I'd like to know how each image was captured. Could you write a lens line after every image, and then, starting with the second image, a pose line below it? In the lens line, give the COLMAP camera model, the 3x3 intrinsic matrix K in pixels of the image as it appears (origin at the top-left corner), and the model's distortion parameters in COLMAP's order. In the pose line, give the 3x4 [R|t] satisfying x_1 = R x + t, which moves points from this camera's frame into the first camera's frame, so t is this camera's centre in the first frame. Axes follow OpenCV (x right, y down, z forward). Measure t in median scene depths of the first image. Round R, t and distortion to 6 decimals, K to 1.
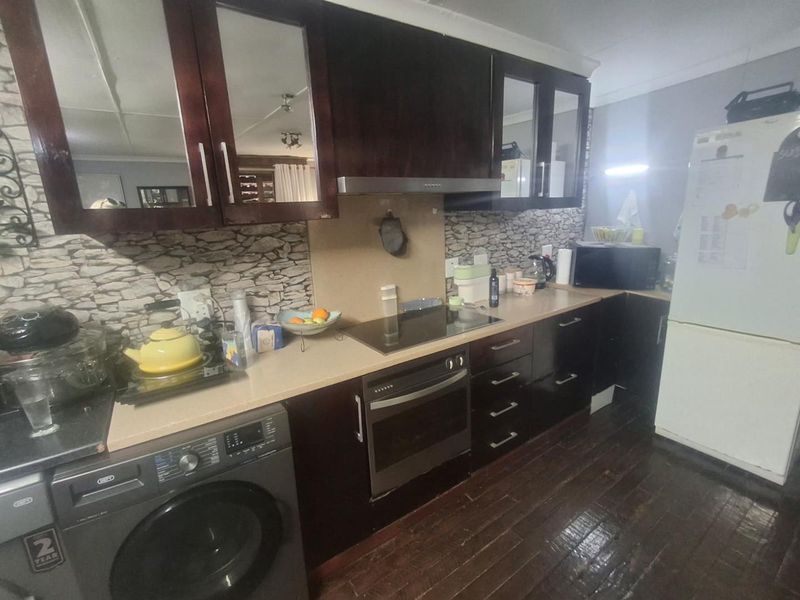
lens RADIAL K [[369.3, 0, 403.7], [0, 369.3, 294.1], [0, 0, 1]] dist [-0.002883, 0.000844]
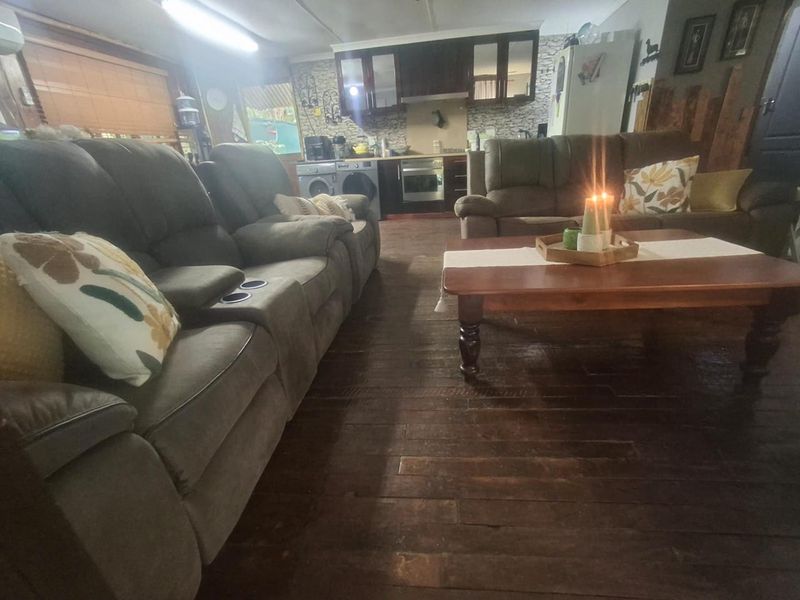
lens RADIAL K [[369.3, 0, 400.1], [0, 369.3, 302.3], [0, 0, 1]] dist [-0.002883, 0.000844]
pose [[0.750618, 0.257794, -0.608370, 1.969790], [-0.112618, 0.957190, 0.266655, 0.483025], [0.651068, -0.131643, 0.747517, -1.508936]]
